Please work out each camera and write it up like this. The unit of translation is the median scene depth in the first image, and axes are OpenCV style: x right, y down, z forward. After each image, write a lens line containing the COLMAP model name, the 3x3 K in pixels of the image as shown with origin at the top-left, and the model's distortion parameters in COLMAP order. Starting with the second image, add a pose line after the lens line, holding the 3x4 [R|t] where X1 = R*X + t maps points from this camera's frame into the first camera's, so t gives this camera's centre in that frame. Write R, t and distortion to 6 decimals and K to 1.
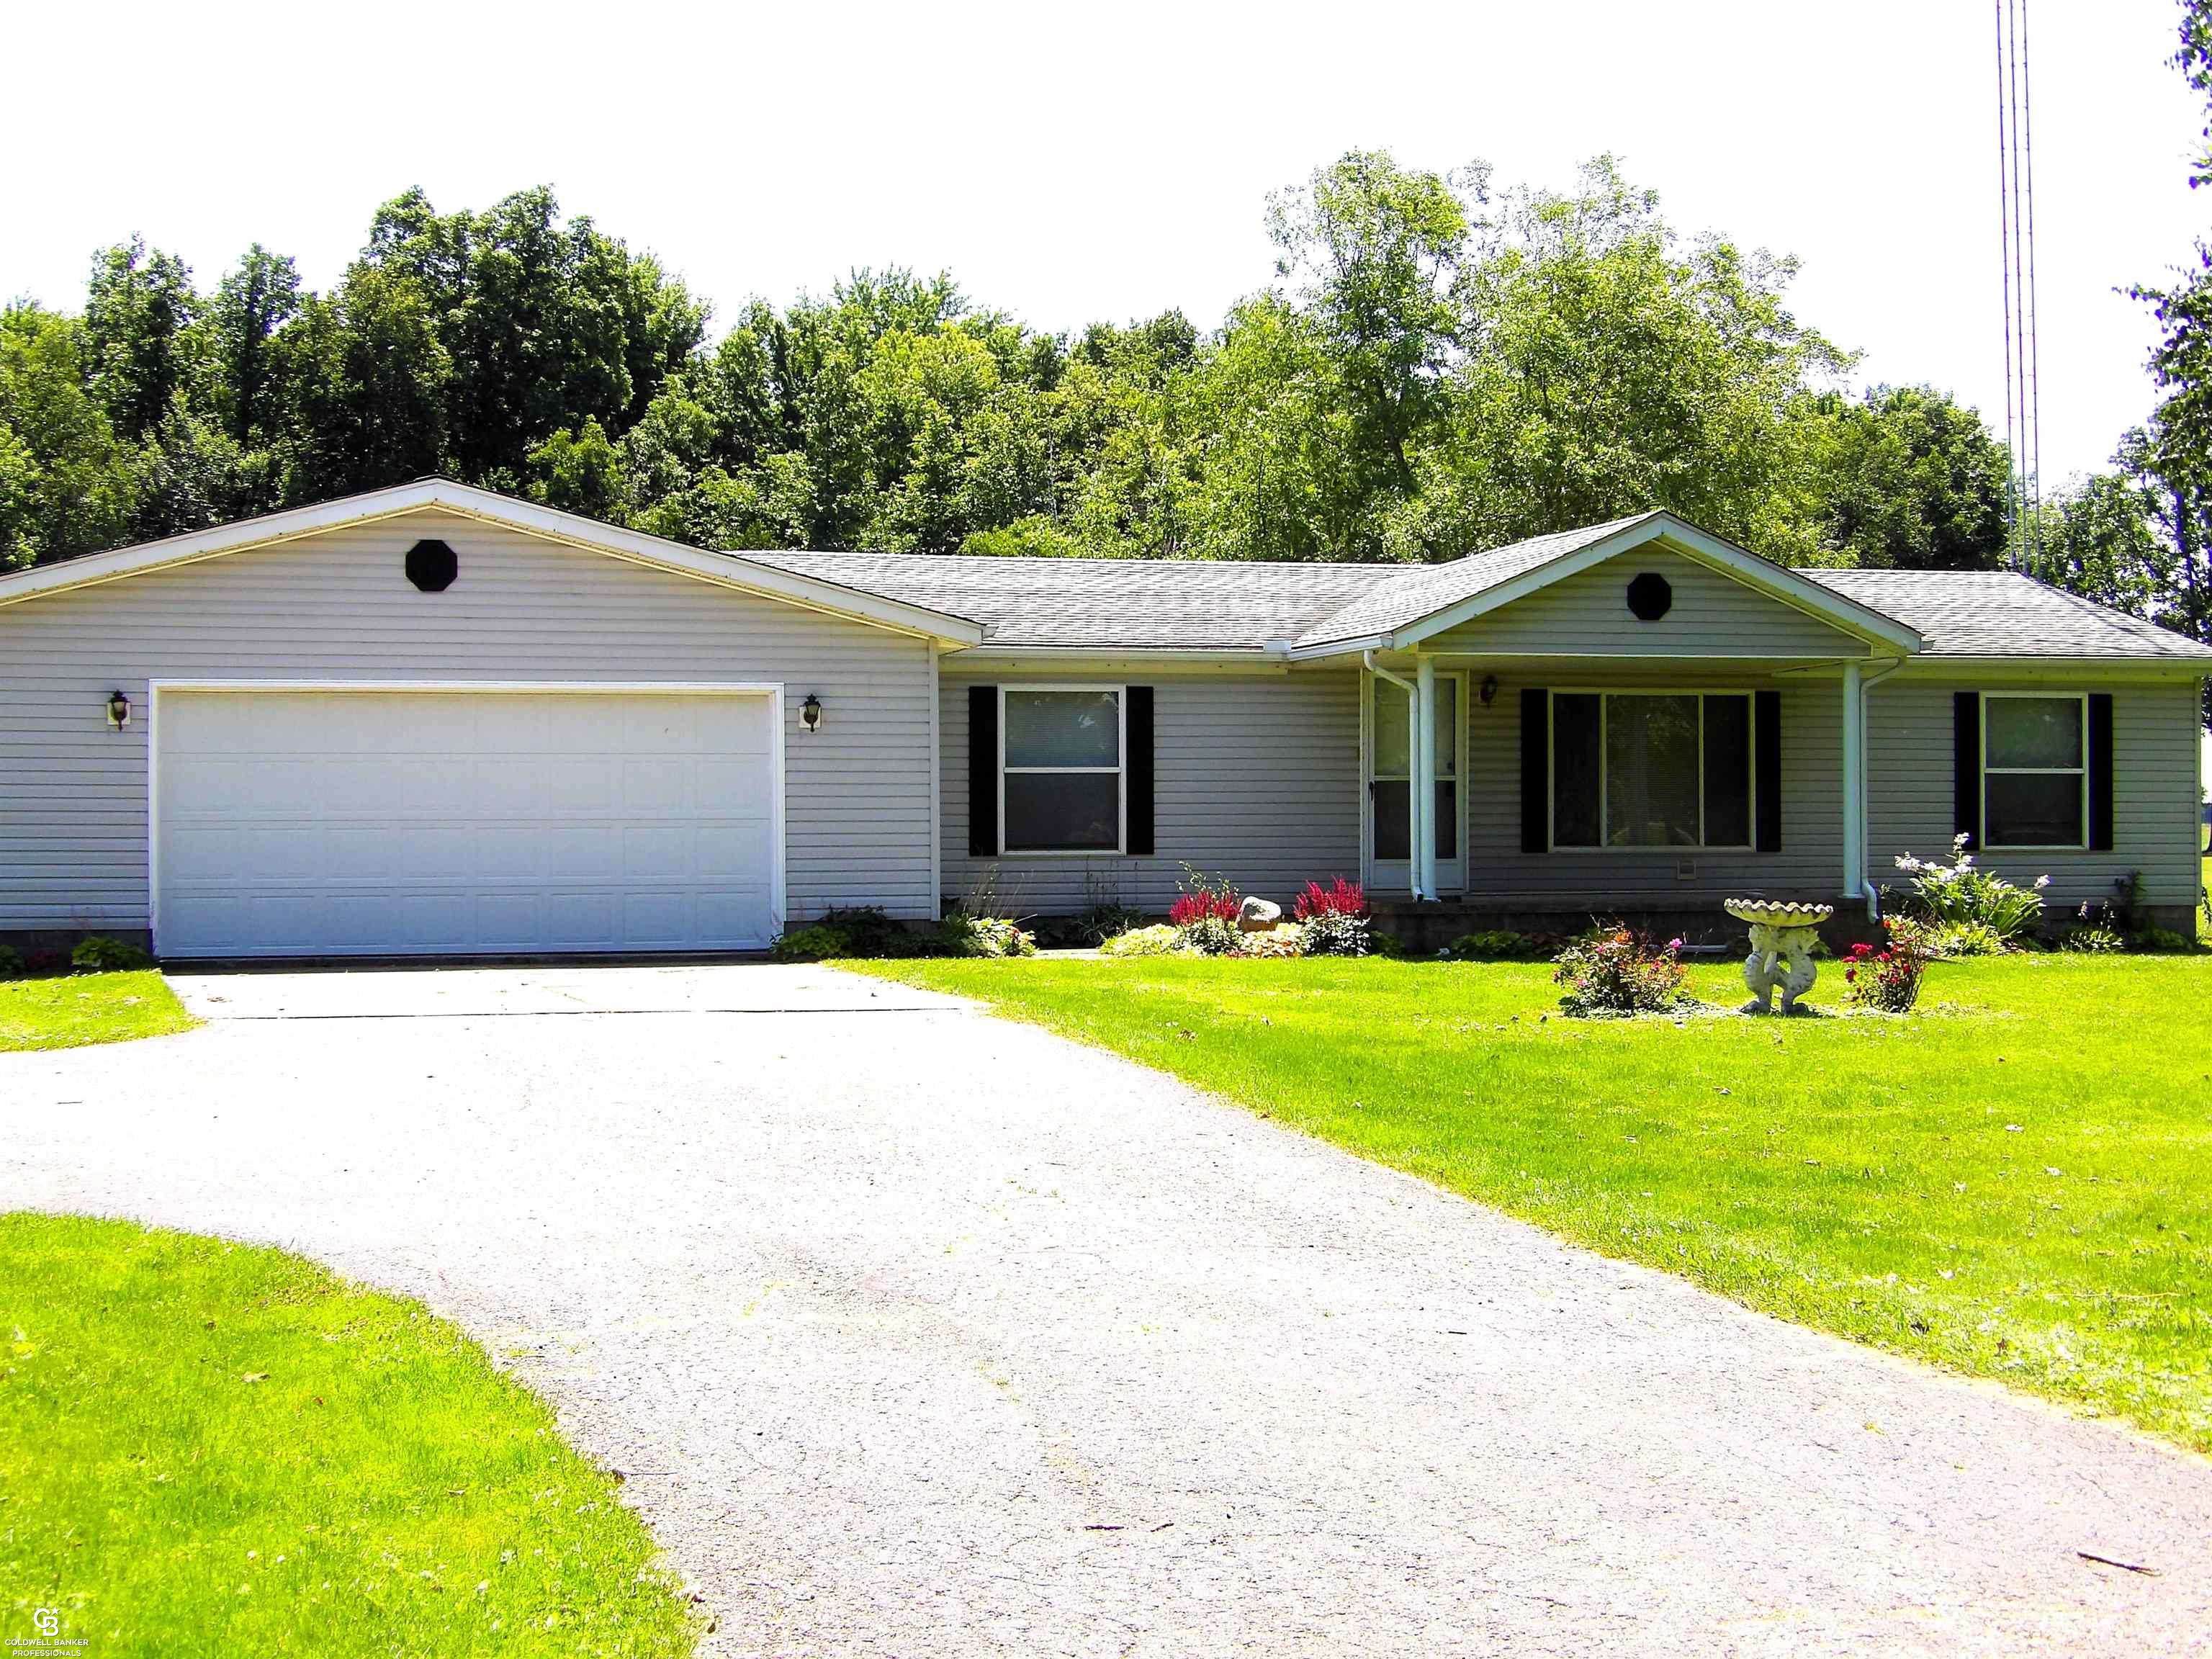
lens RADIAL K [[3438.0, 0, 1040.4], [0, 3438.0, 825.1], [0, 0, 1]] dist [0.058218, -0.497354]
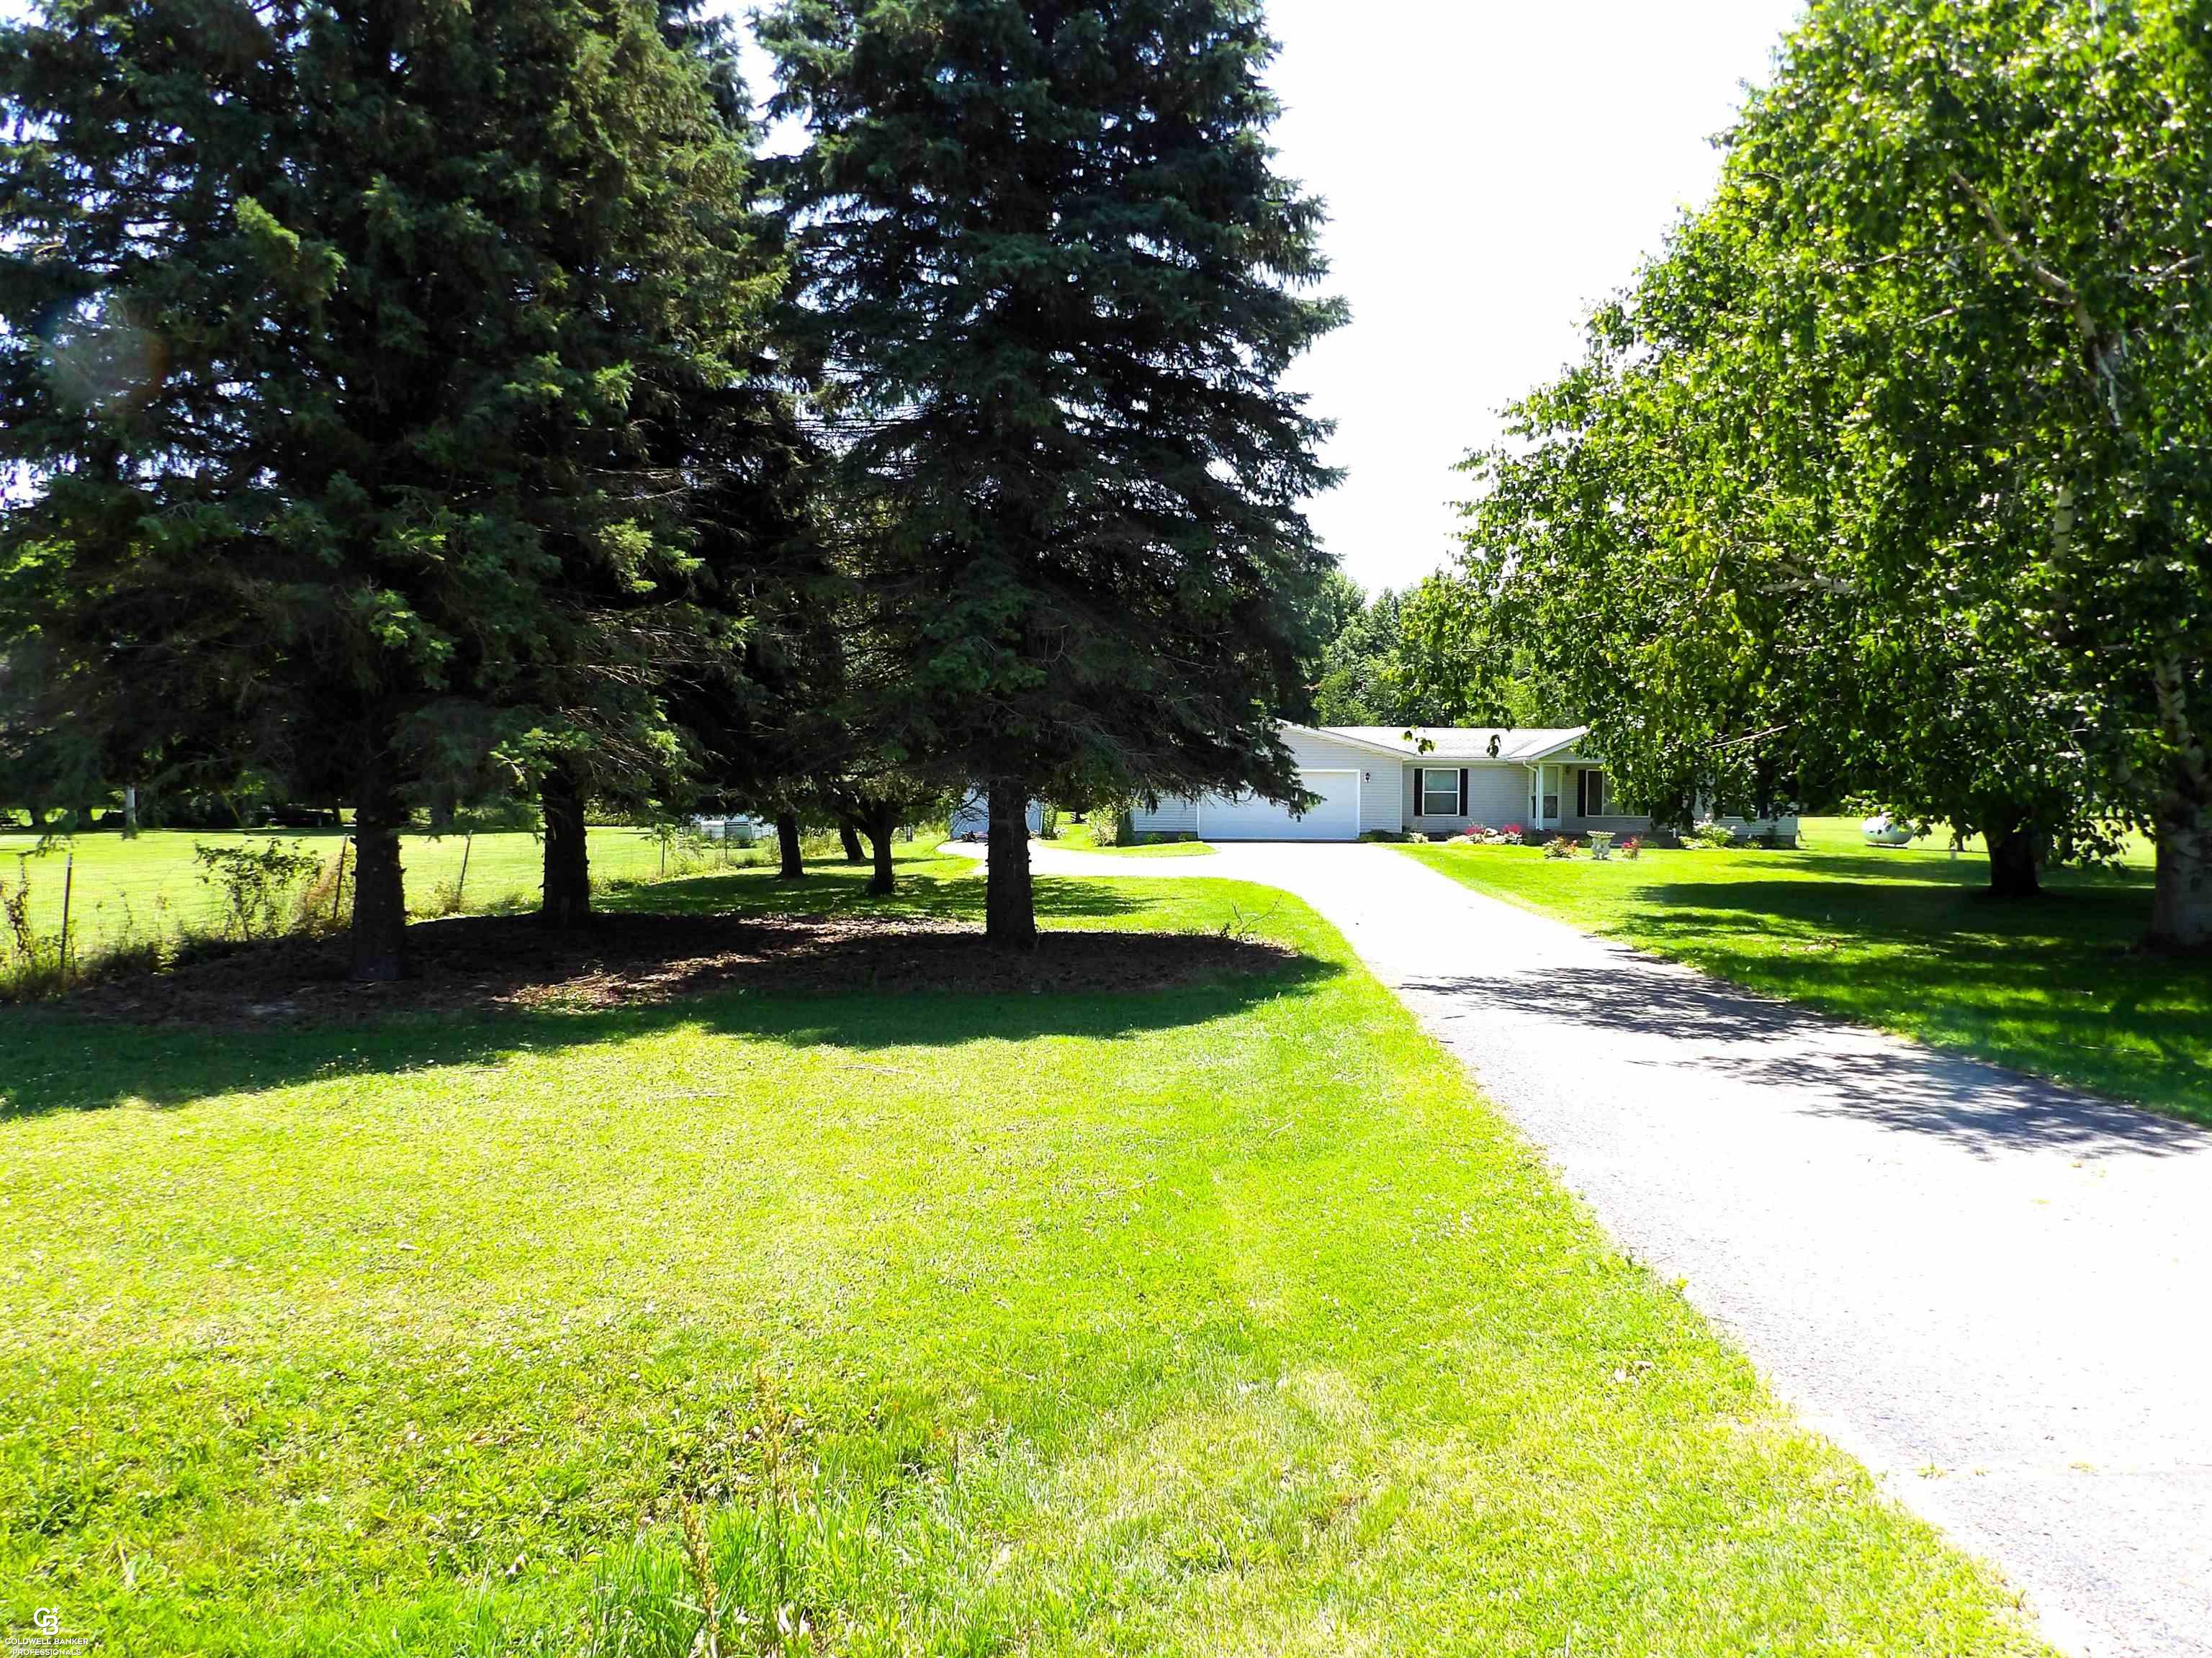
lens RADIAL K [[1564.7, 0, 1106.0], [0, 1564.7, 829.0], [0, 0, 1]] dist [0.005139, 0.000266]
pose [[0.964571, 0.017849, -0.263218, 0.101048], [-0.011223, 0.999582, 0.026656, -0.017299], [0.263584, -0.022758, 0.964368, -0.677509]]
